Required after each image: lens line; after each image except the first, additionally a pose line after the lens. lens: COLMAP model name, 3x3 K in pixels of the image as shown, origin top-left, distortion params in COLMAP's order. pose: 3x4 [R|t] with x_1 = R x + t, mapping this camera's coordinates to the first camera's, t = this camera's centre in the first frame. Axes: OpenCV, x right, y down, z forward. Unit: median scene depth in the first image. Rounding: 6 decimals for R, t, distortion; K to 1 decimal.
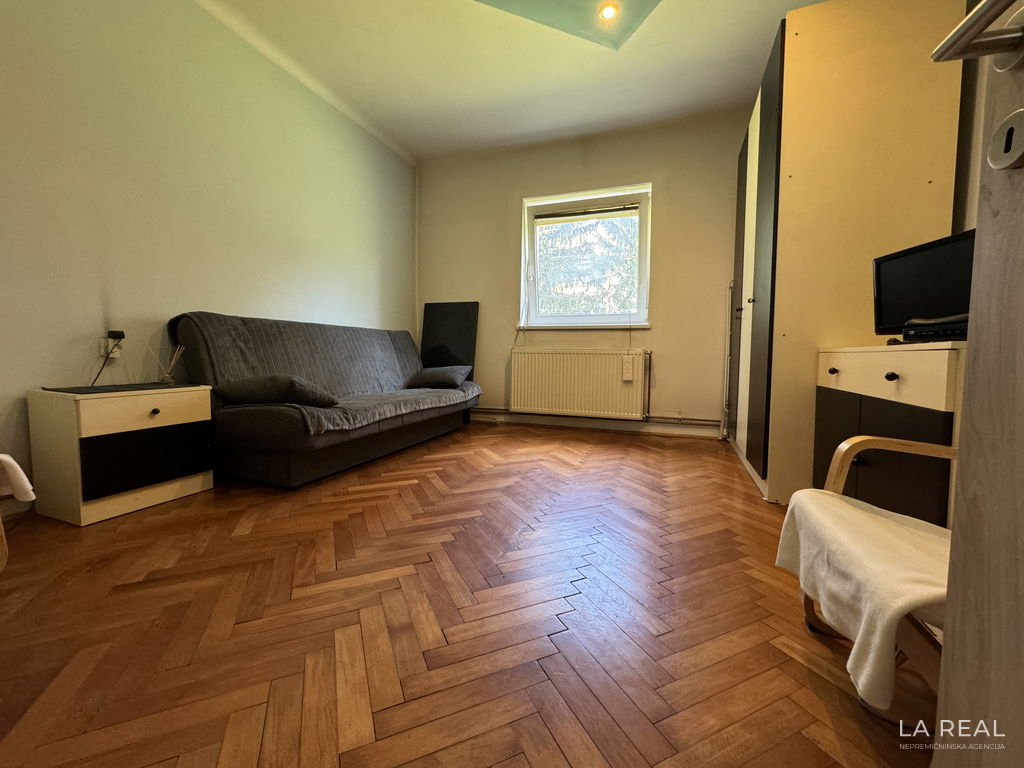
lens RADIAL K [[411.1, 0, 512.0], [0, 411.1, 384.0], [0, 0, 1]] dist [-0.000609, 0.000404]
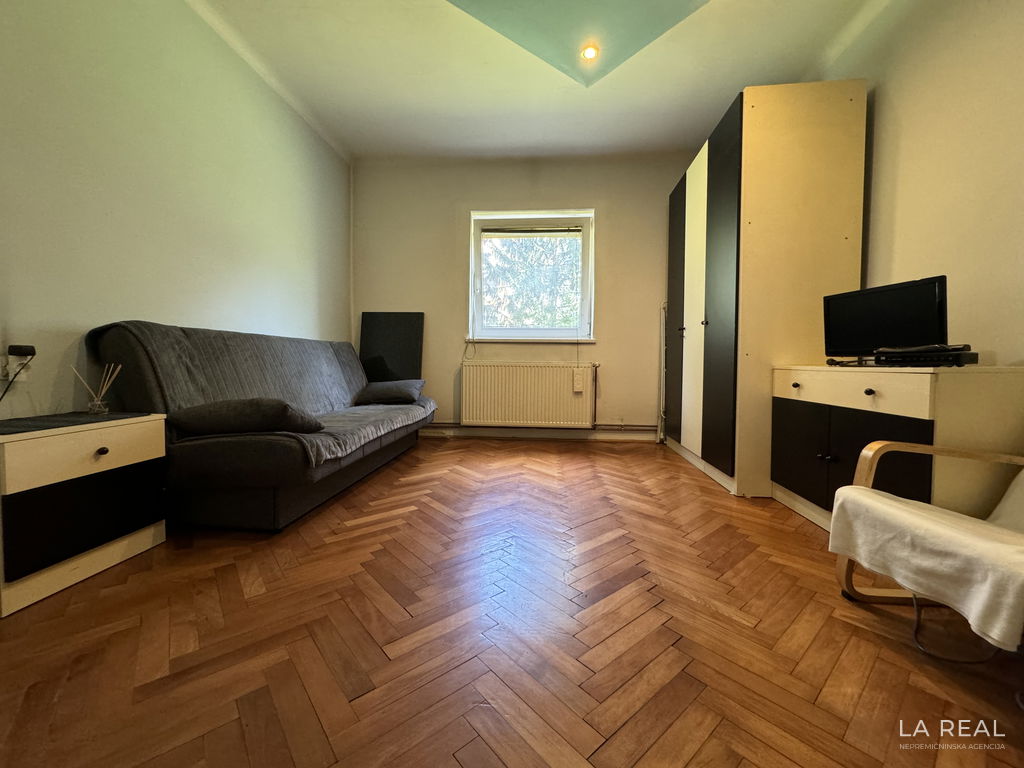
lens RADIAL K [[411.1, 0, 512.0], [0, 411.1, 384.0], [0, 0, 1]] dist [-0.000609, 0.000404]
pose [[0.961775, -0.016483, 0.273344, -0.246721], [0.021138, 0.999677, -0.014092, -0.023751], [-0.273023, 0.019332, 0.961813, 0.032763]]
